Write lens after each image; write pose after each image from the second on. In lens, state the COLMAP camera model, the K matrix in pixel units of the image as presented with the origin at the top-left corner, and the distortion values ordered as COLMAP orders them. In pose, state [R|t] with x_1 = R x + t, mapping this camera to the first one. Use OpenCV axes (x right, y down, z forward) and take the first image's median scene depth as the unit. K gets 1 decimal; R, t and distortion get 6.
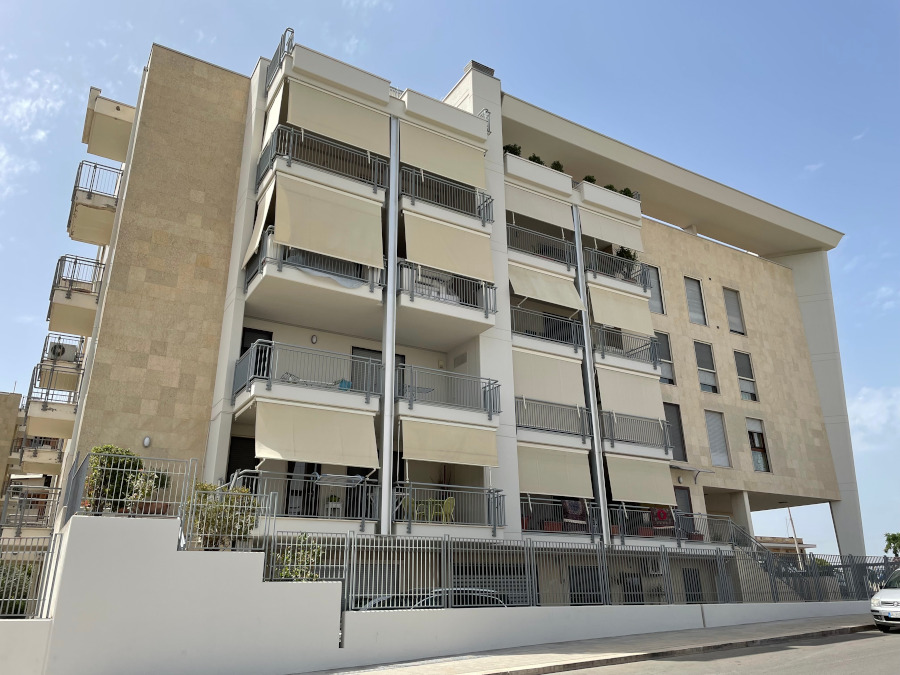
lens RADIAL K [[677.3, 0, 450.8], [0, 677.3, 335.6], [0, 0, 1]] dist [-0.008552, -0.015715]
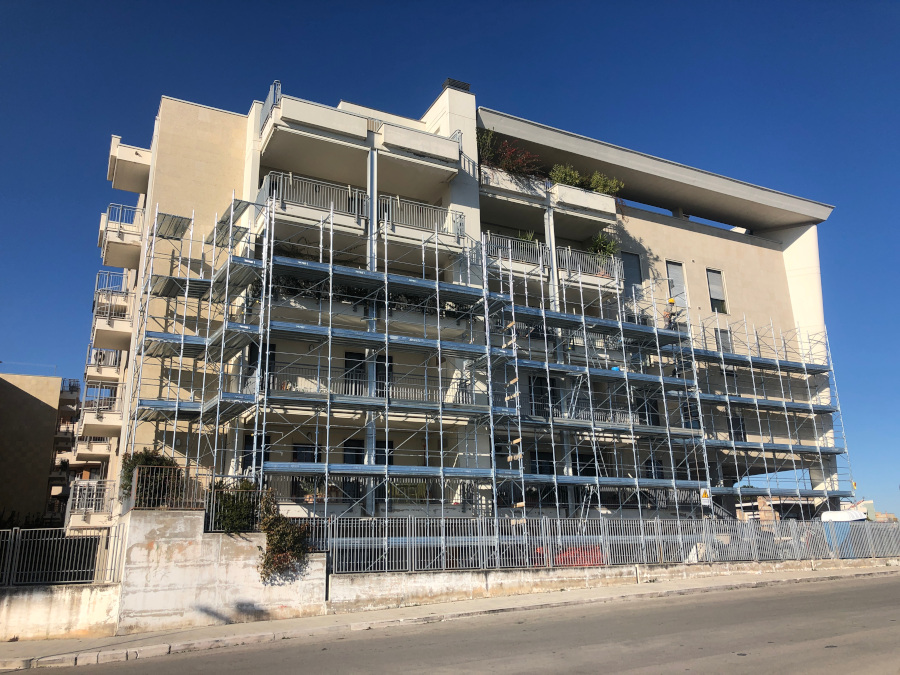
lens RADIAL K [[731.9, 0, 449.7], [0, 731.9, 338.1], [0, 0, 1]] dist [-0.050965, -0.004574]
pose [[0.997756, -0.027890, -0.060869, 0.116185], [0.032605, 0.996427, 0.077909, -0.104524], [0.058479, -0.079718, 0.995101, -0.243257]]
